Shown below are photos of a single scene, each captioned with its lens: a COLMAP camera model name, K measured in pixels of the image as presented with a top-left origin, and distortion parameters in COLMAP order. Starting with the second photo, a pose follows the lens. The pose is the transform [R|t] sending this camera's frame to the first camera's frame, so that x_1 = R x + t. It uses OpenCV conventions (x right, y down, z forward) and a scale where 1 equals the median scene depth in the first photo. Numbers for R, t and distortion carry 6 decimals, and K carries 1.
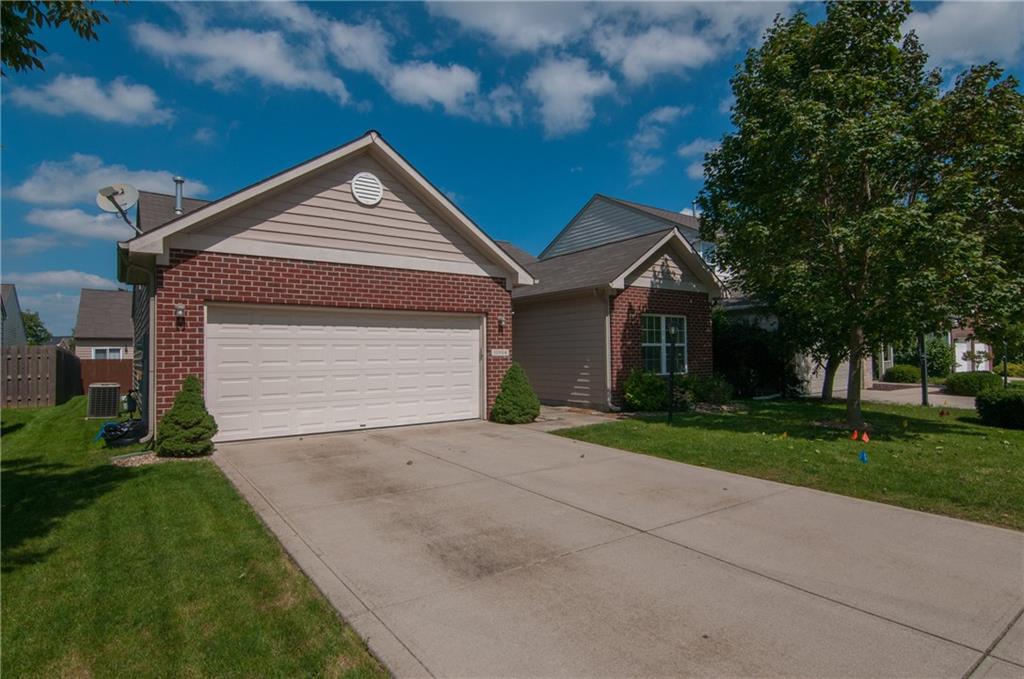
lens RADIAL K [[533.3, 0, 484.5], [0, 533.3, 329.7], [0, 0, 1]] dist [-0.003250, -0.000516]
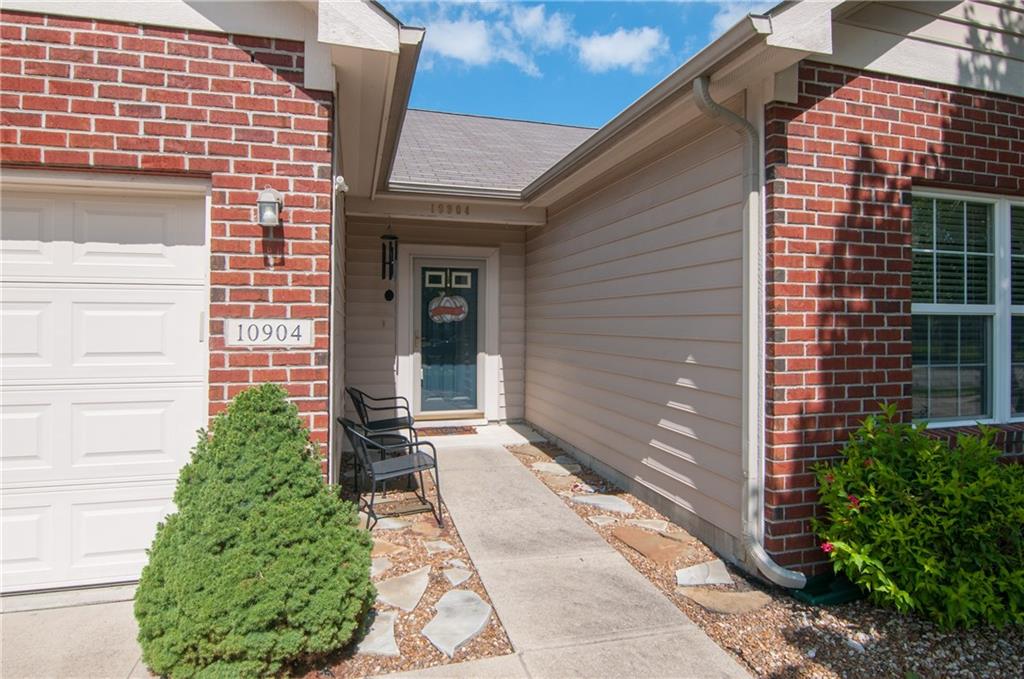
lens RADIAL K [[534.0, 0, 508.7], [0, 534.0, 315.8], [0, 0, 1]] dist [-0.015052, -0.000447]
pose [[0.950262, 0.011498, -0.311239, 0.217999], [0.000186, 0.999297, 0.037483, 0.025144], [0.311451, -0.035676, 0.949592, 0.800001]]
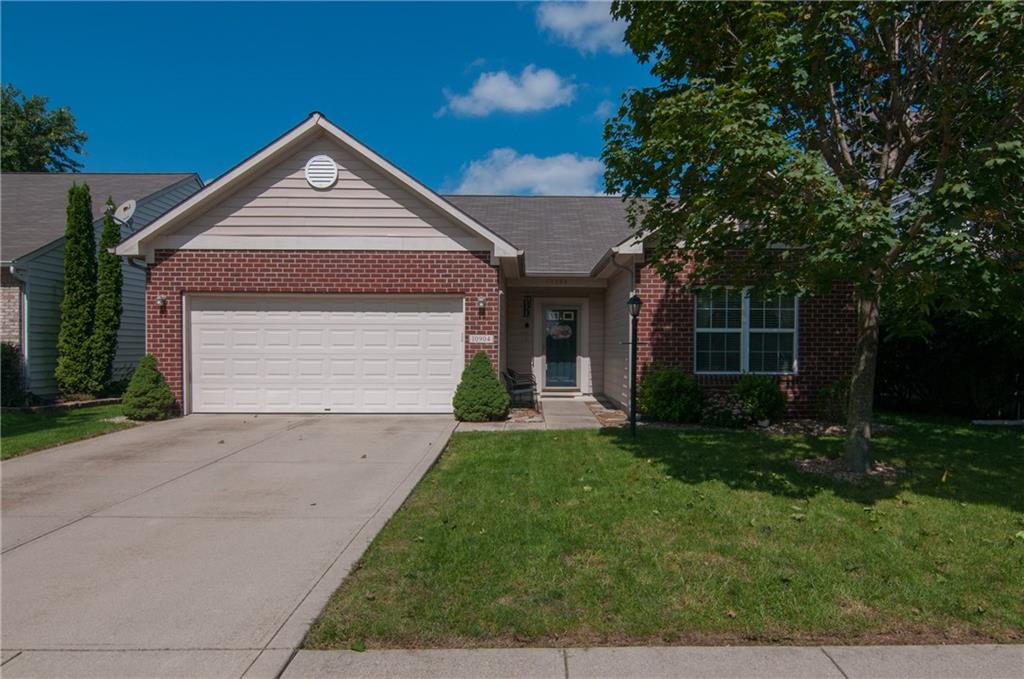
lens RADIAL K [[621.6, 0, 529.0], [0, 621.6, 344.0], [0, 0, 1]] dist [-0.002695, -0.000812]
pose [[0.827332, 0.011579, -0.561594, 0.658072], [0.012695, 0.999147, 0.039302, 0.012623], [0.561570, -0.039645, 0.826479, 0.219240]]
